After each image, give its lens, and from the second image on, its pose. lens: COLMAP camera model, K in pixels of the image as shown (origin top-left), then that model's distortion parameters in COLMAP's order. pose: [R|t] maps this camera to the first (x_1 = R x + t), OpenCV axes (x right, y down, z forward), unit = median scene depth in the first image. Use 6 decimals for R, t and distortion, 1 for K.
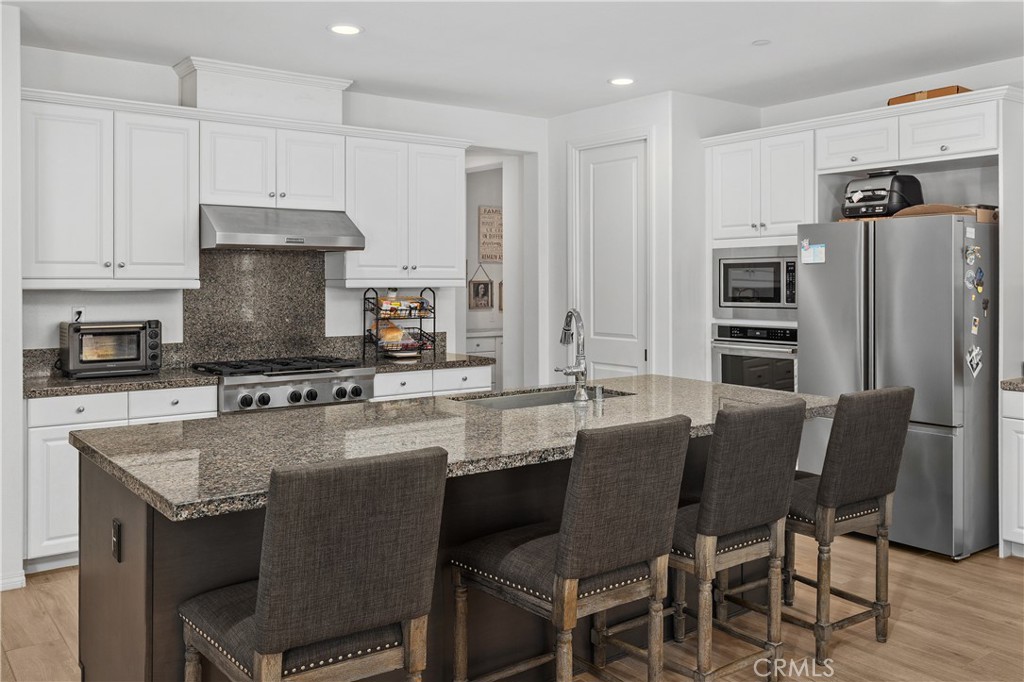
lens RADIAL K [[870.8, 0, 515.0], [0, 870.8, 285.4], [0, 0, 1]] dist [0.005879, 0.004472]
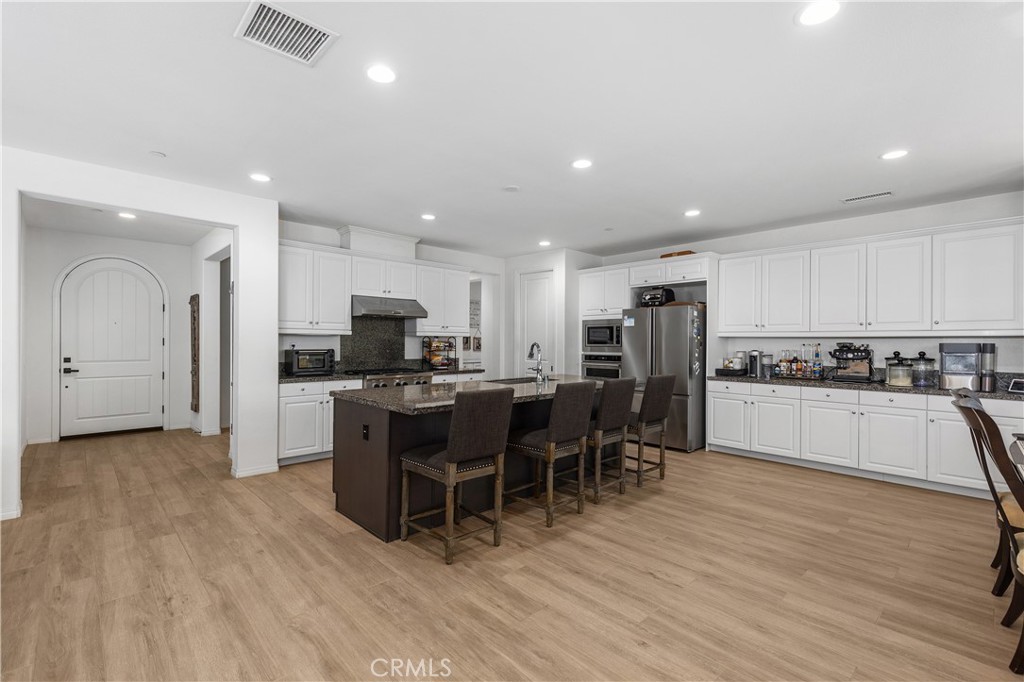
lens RADIAL K [[458.5, 0, 512.0], [0, 458.5, 341.0], [0, 0, 1]] dist [0.011312, 0.000099]
pose [[0.992899, 0.008188, 0.118678, -0.103922], [-0.007544, 0.999954, -0.005872, 0.022251], [-0.118721, 0.004935, 0.992915, -0.155619]]
